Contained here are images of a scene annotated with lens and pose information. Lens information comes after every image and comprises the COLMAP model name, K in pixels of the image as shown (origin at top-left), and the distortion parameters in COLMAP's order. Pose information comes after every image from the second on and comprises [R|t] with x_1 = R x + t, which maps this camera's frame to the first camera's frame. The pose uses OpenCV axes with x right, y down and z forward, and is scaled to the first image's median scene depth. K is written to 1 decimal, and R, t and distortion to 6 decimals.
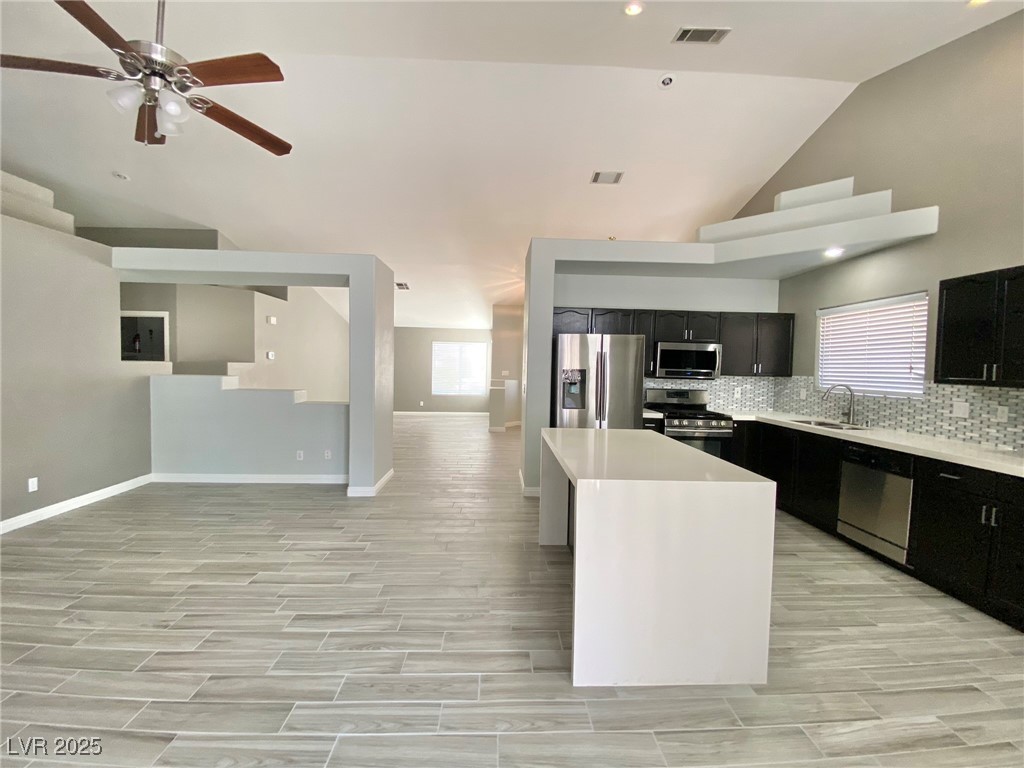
lens RADIAL K [[414.1, 0, 512.8], [0, 414.1, 382.2], [0, 0, 1]] dist [0.015928, -0.018097]
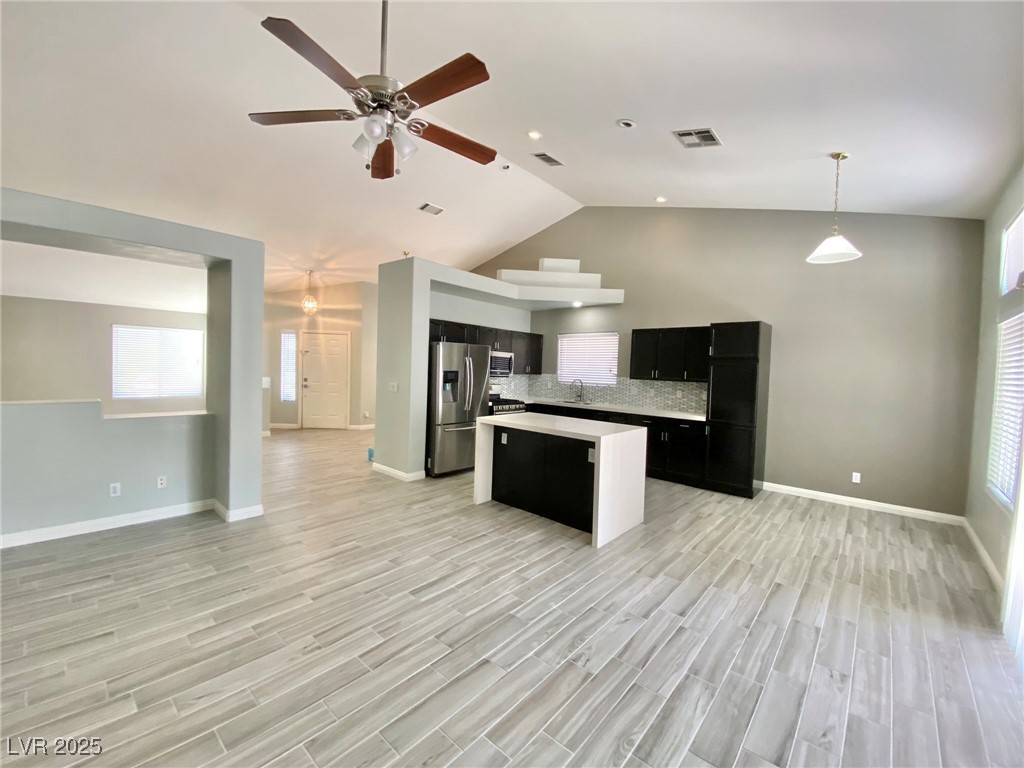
lens RADIAL K [[414.1, 0, 508.9], [0, 414.1, 383.1], [0, 0, 1]] dist [0.015928, -0.018097]
pose [[0.692639, -0.025766, 0.720824, -0.784212], [0.009231, 0.999597, 0.026860, -0.033250], [-0.721226, -0.011951, 0.692597, 0.005339]]
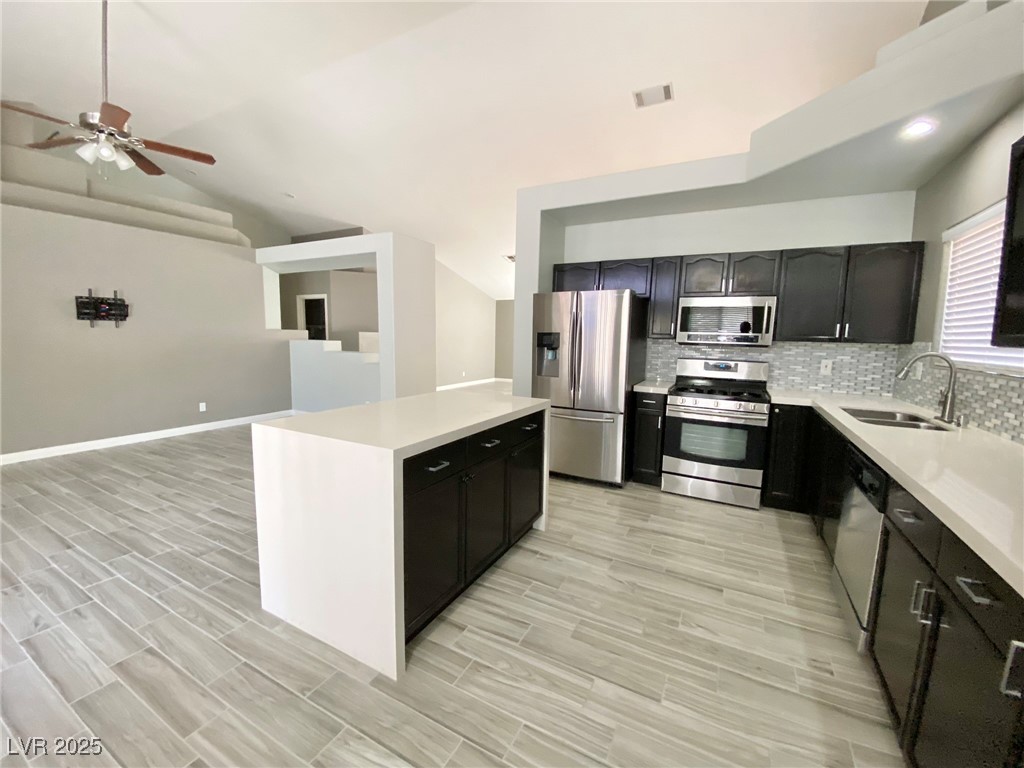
lens RADIAL K [[414.1, 0, 510.9], [0, 414.1, 384.0], [0, 0, 1]] dist [0.015928, -0.018097]
pose [[0.864044, 0.053792, -0.500534, 0.670677], [-0.021695, 0.997330, 0.069731, 0.025256], [0.502949, -0.049391, 0.862904, 0.222399]]
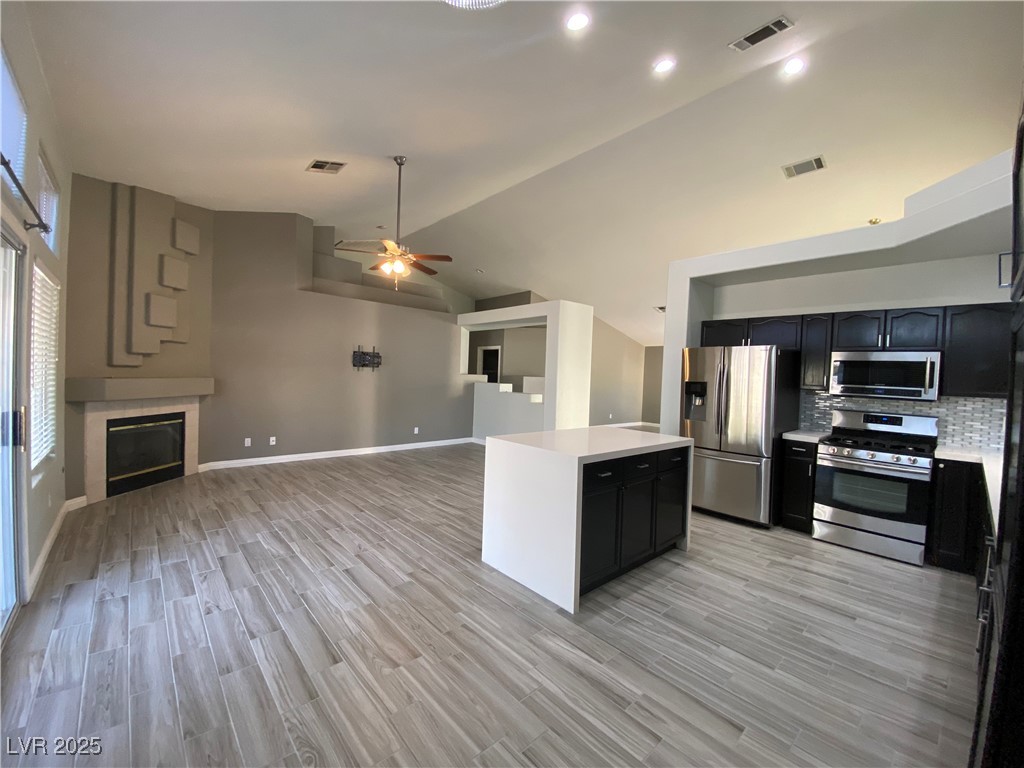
lens RADIAL K [[414.1, 0, 511.4], [0, 414.1, 380.9], [0, 0, 1]] dist [0.015928, -0.018097]
pose [[0.641467, 0.013986, -0.767023, 0.812835], [-0.053862, 0.998187, -0.026844, 0.024129], [0.765257, 0.058533, 0.641058, -0.014797]]
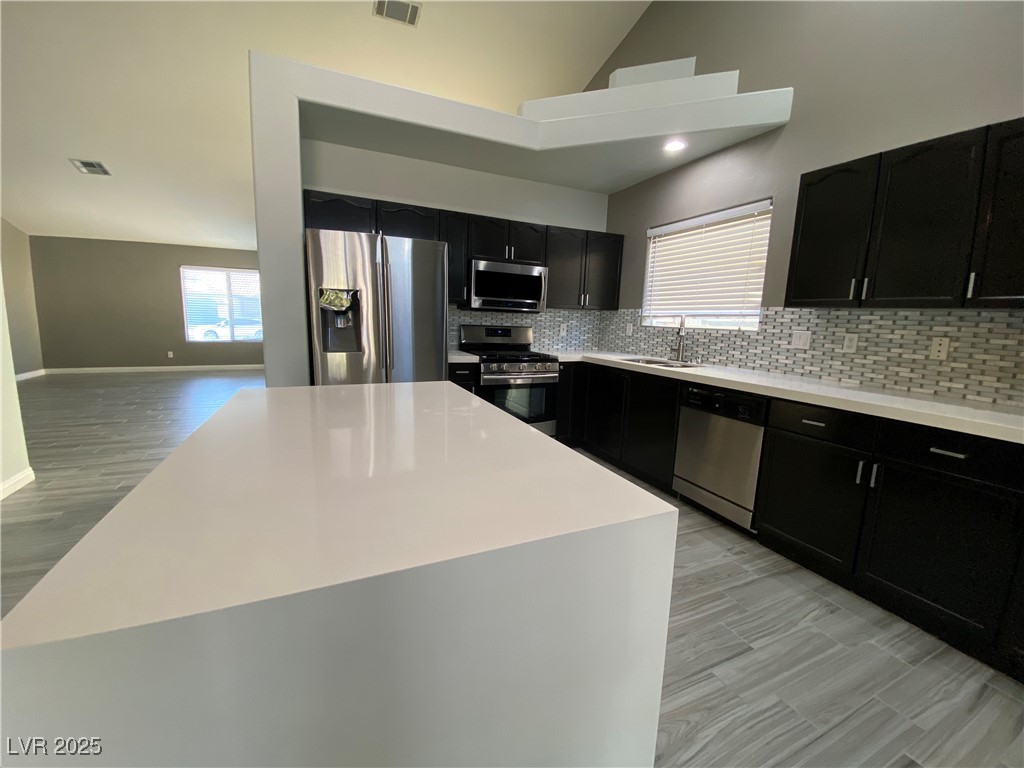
lens RADIAL K [[414.1, 0, 509.6], [0, 414.1, 383.6], [0, 0, 1]] dist [0.015928, -0.018097]
pose [[0.927404, -0.051484, 0.370501, 0.184837], [0.004150, 0.991838, 0.127436, 0.040469], [-0.374038, -0.116647, 0.920048, 0.383833]]
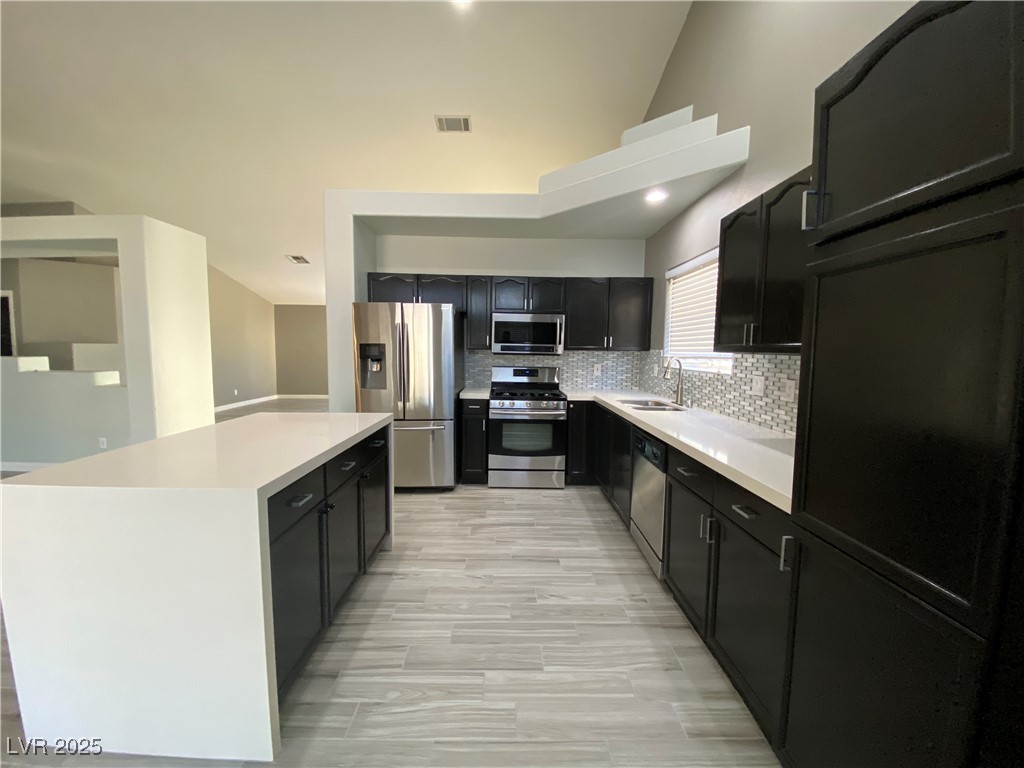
lens RADIAL K [[414.1, 0, 508.8], [0, 414.1, 382.3], [0, 0, 1]] dist [0.015928, -0.018097]
pose [[0.999595, -0.008763, -0.027059, 0.577813], [0.009890, 0.999077, 0.041792, 0.020580], [0.026668, -0.042043, 0.998760, 0.174967]]
